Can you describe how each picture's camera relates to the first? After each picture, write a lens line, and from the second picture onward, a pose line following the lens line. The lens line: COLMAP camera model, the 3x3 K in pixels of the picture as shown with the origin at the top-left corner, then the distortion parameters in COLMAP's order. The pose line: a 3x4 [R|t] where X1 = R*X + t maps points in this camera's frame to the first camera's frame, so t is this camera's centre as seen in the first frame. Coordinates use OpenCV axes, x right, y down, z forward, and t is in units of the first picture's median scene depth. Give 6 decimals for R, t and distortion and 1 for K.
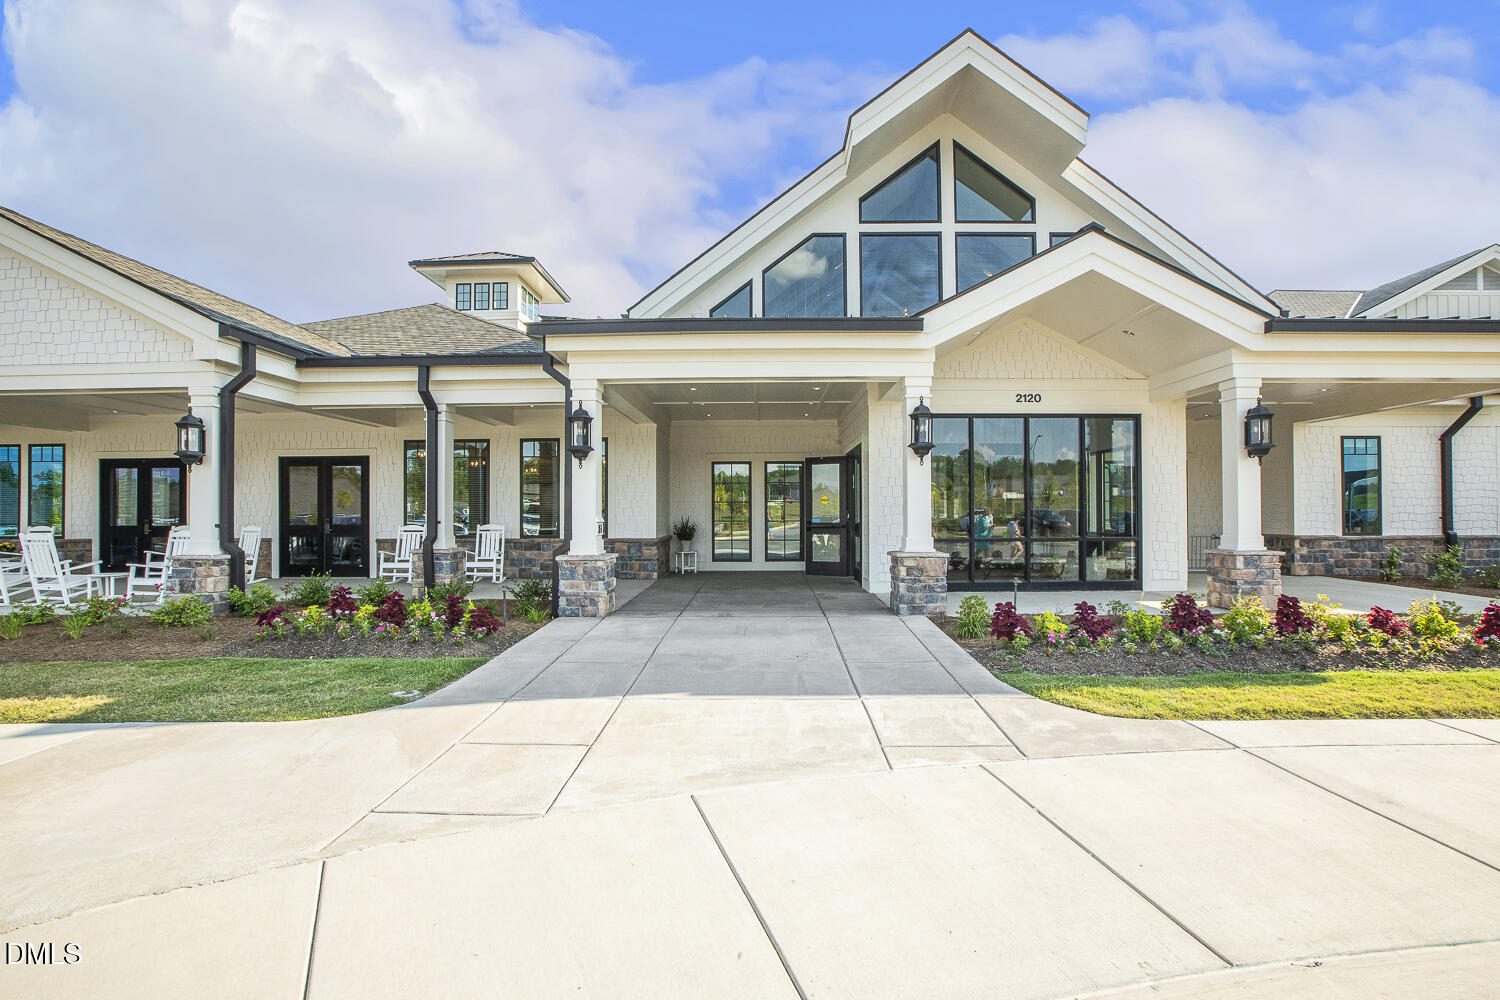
lens RADIAL K [[692.0, 0, 754.2], [0, 692.0, 503.3], [0, 0, 1]] dist [-0.022421, -0.000098]
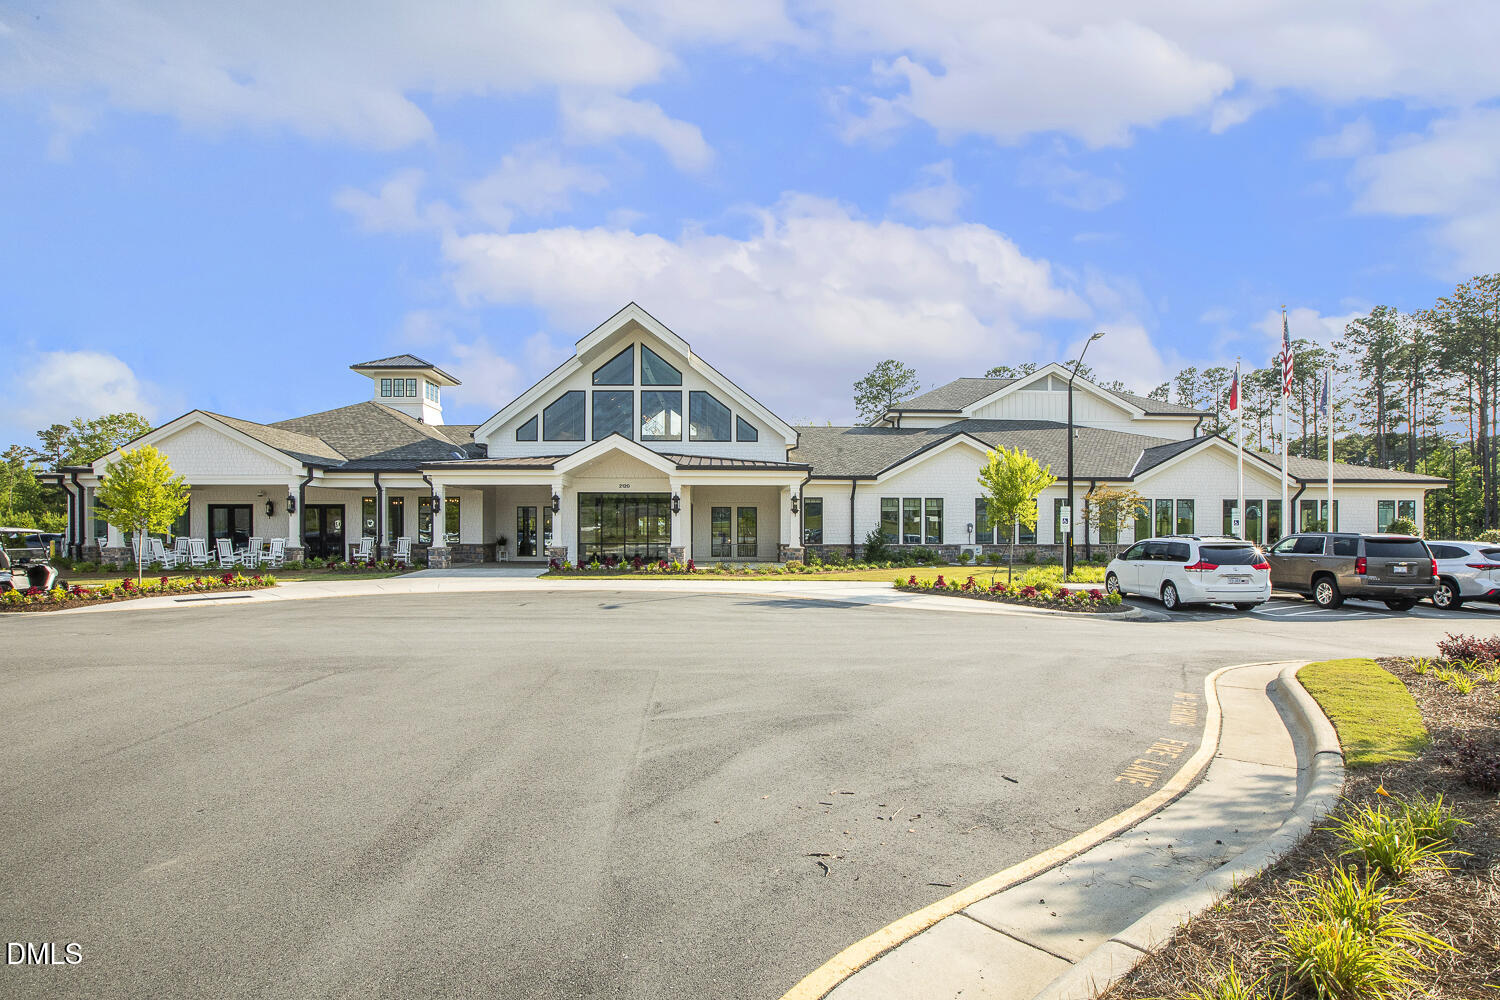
lens RADIAL K [[789.8, 0, 713.7], [0, 789.8, 530.1], [0, 0, 1]] dist [0.023229, 0.001550]
pose [[0.999985, 0.004648, 0.002749, 0.655057], [-0.004677, 0.999935, 0.010374, -0.023652], [-0.002701, -0.010386, 0.999942, -1.676169]]
